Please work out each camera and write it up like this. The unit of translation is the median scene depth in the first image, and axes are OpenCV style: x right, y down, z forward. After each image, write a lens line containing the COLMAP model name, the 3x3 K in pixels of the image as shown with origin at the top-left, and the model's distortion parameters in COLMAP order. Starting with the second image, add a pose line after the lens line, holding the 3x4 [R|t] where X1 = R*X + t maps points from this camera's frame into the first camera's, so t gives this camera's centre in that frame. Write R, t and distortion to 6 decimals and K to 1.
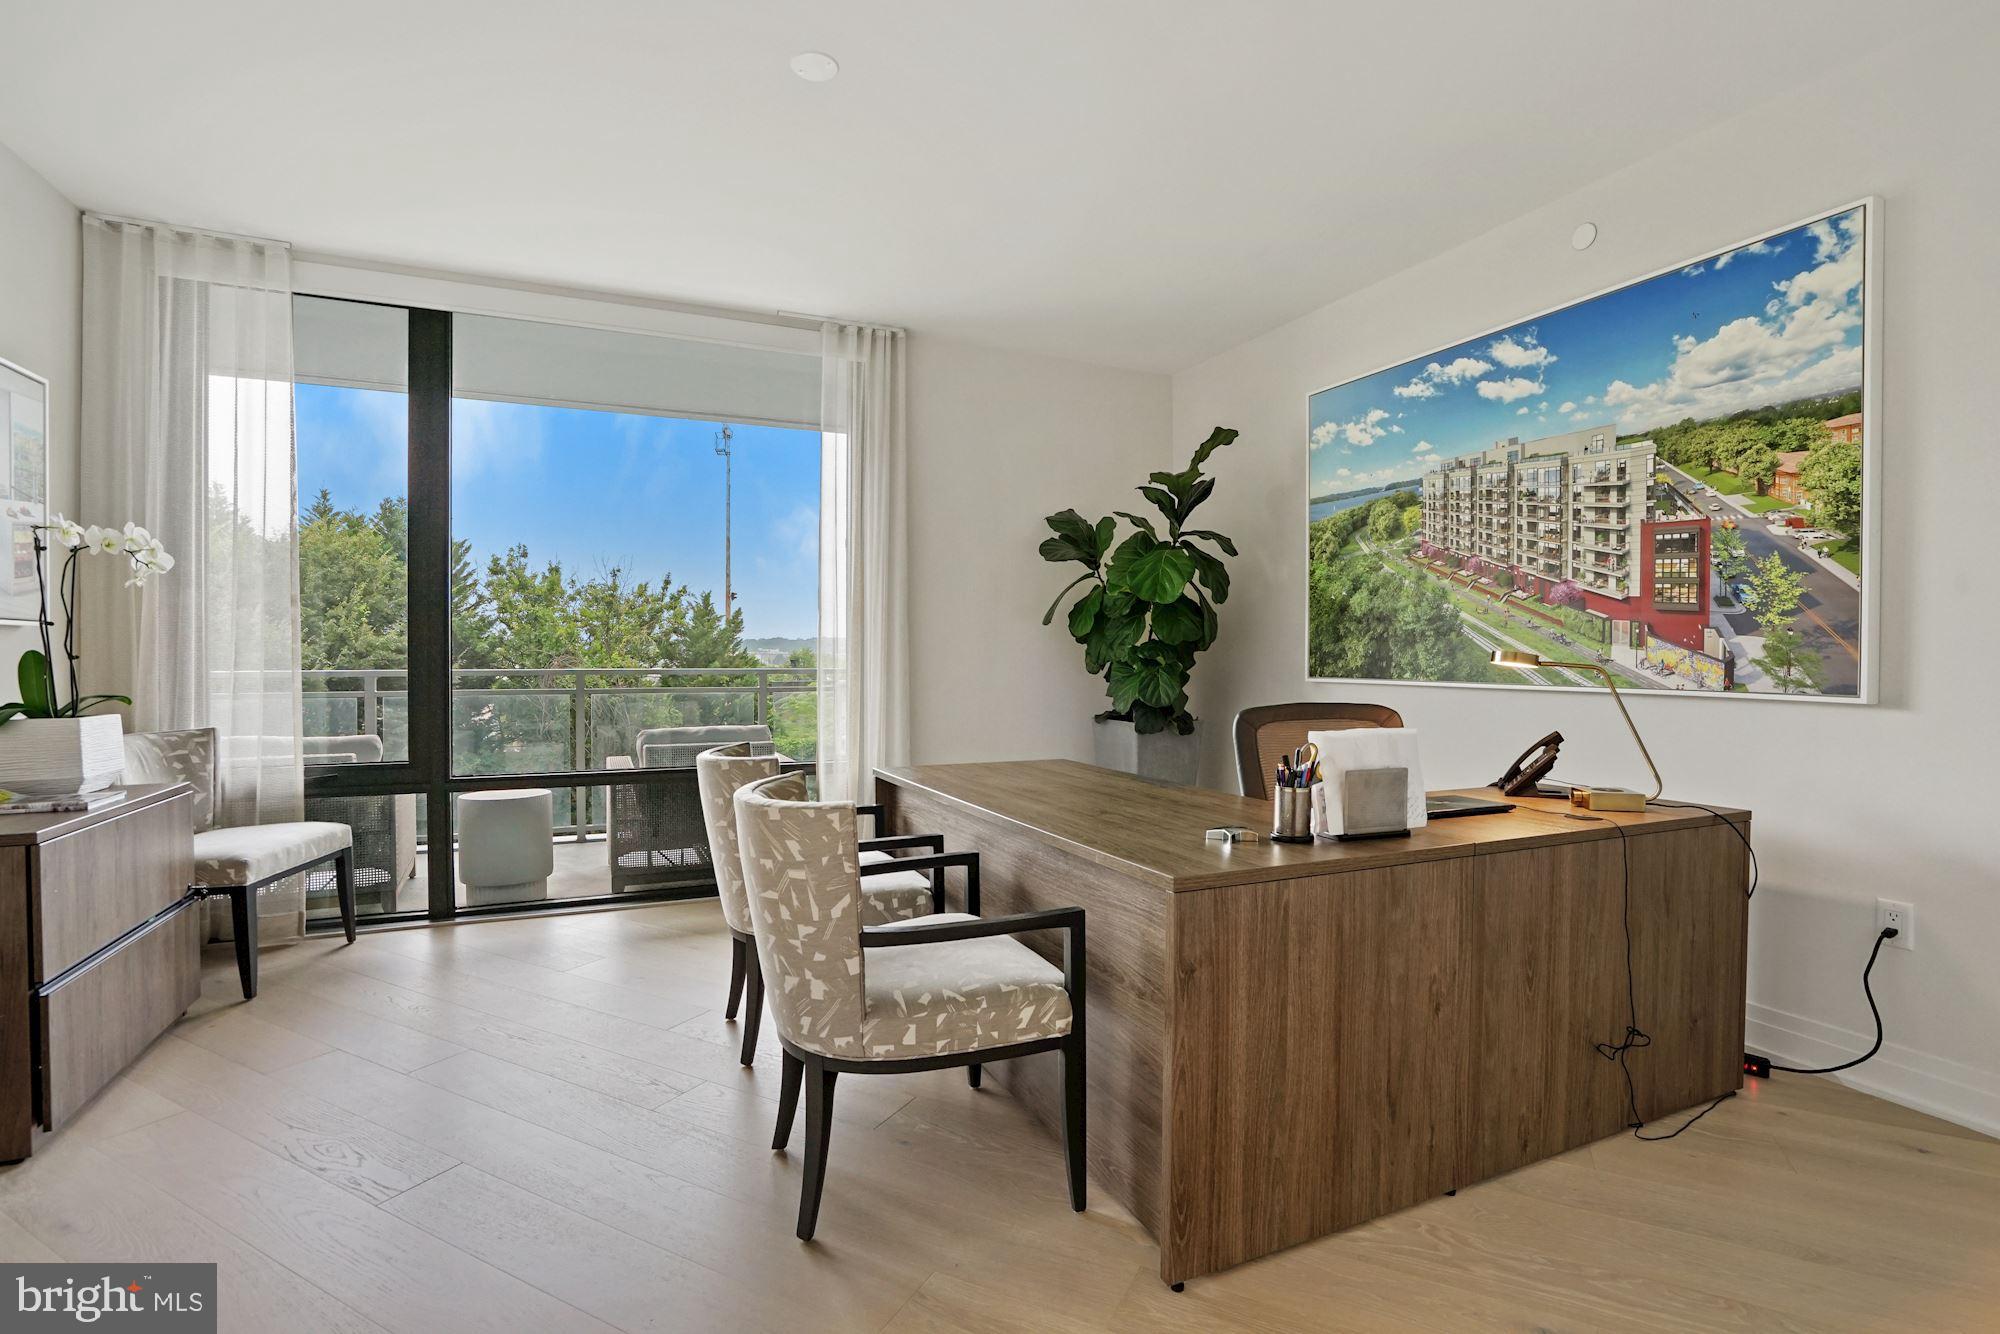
lens RADIAL K [[936.3, 0, 995.4], [0, 936.3, 668.7], [0, 0, 1]] dist [-0.041567, 0.014572]
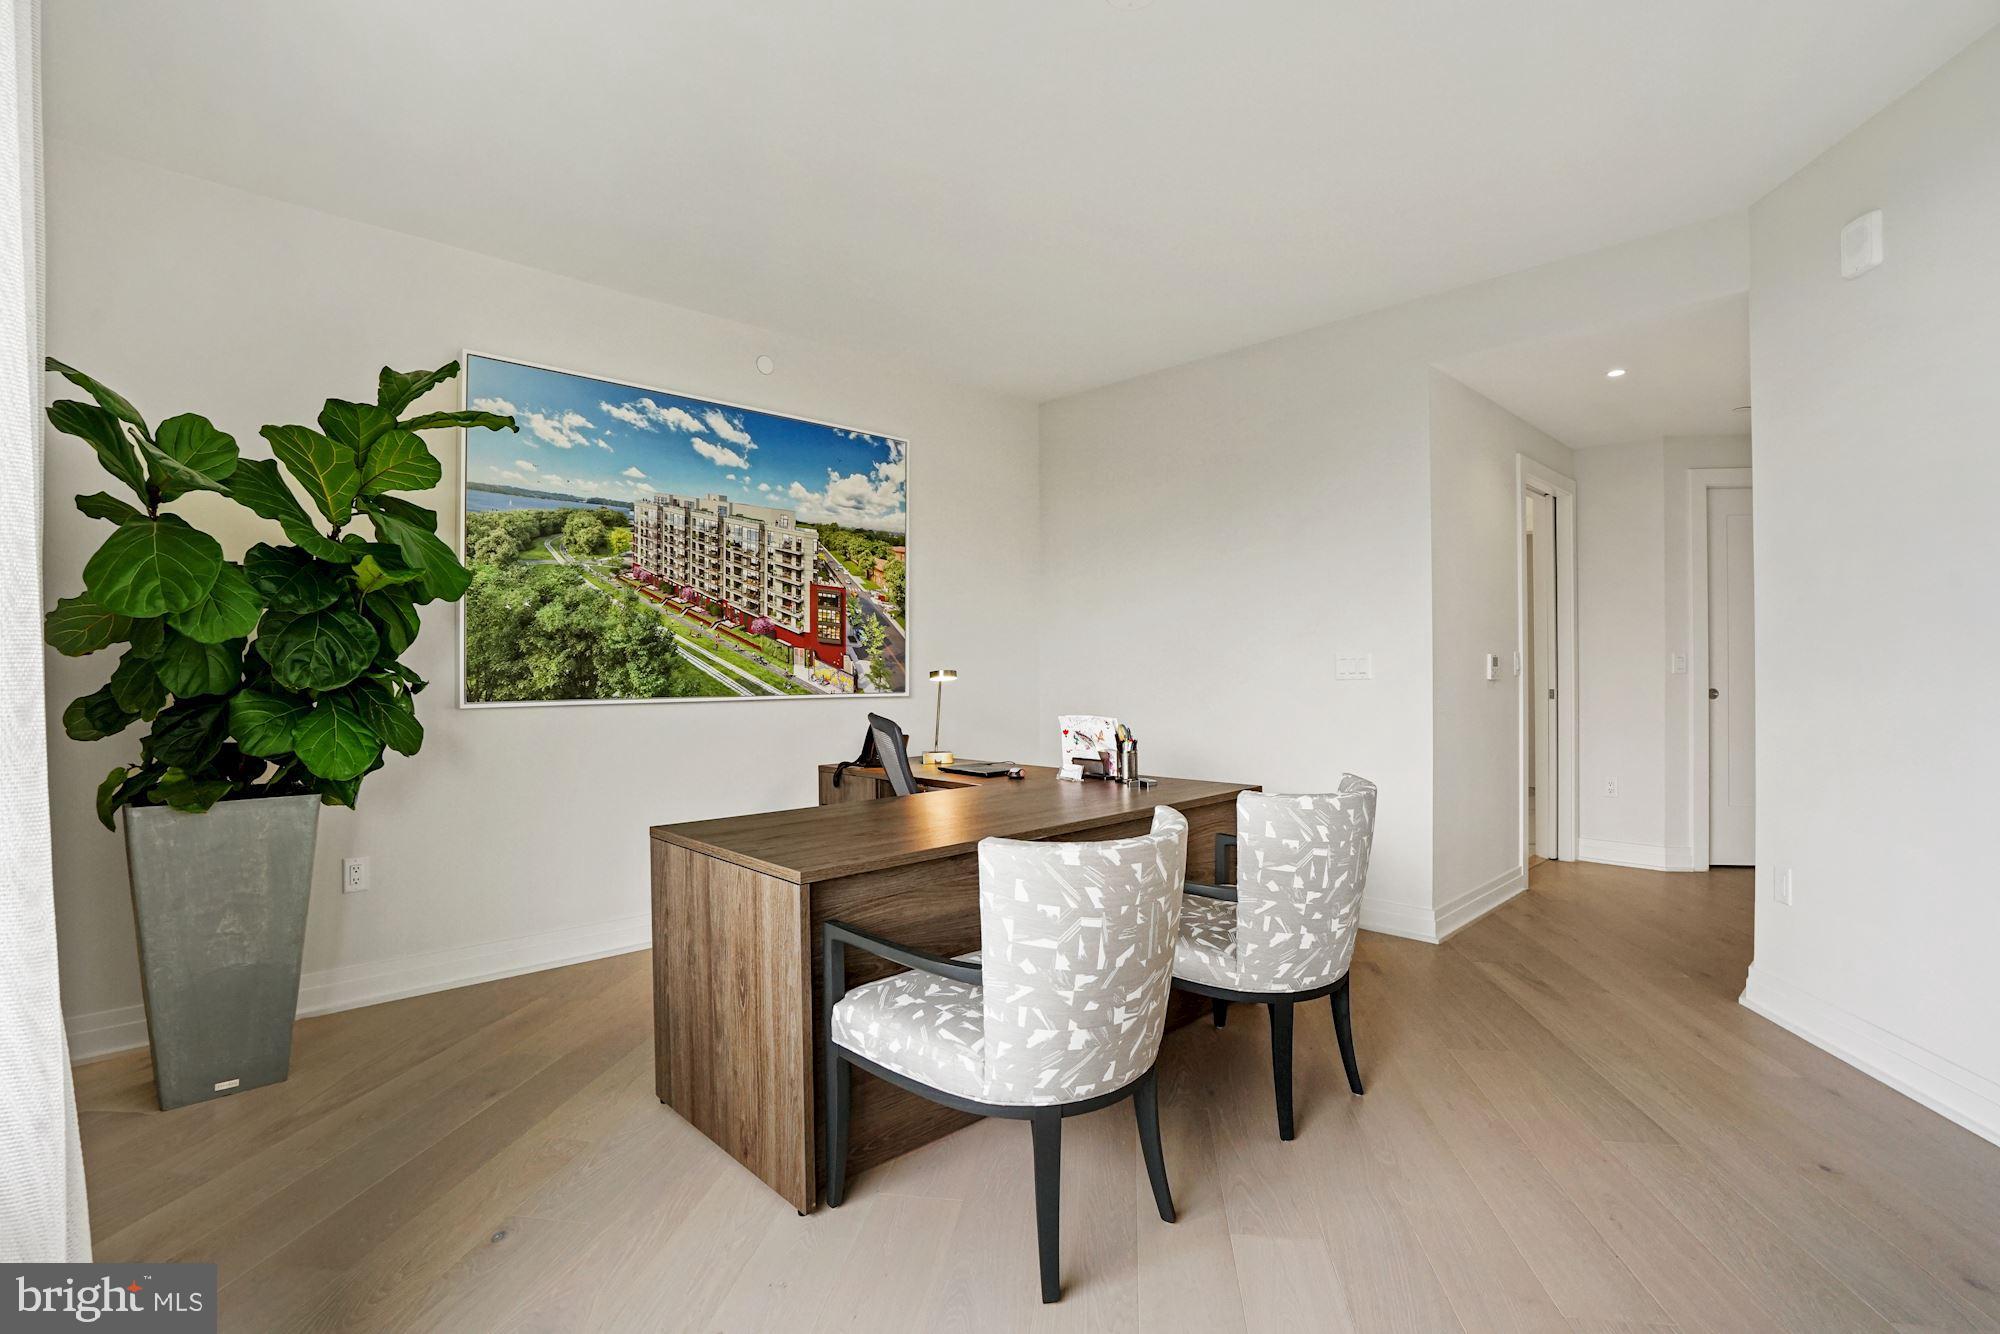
lens RADIAL K [[936.3, 0, 999.0], [0, 936.3, 669.0], [0, 0, 1]] dist [-0.041567, 0.014572]
pose [[-0.333505, 0.000766, 0.942748, -0.759178], [0.020720, 0.999764, 0.006518, -0.021223], [-0.942521, 0.021707, -0.333442, 1.118808]]
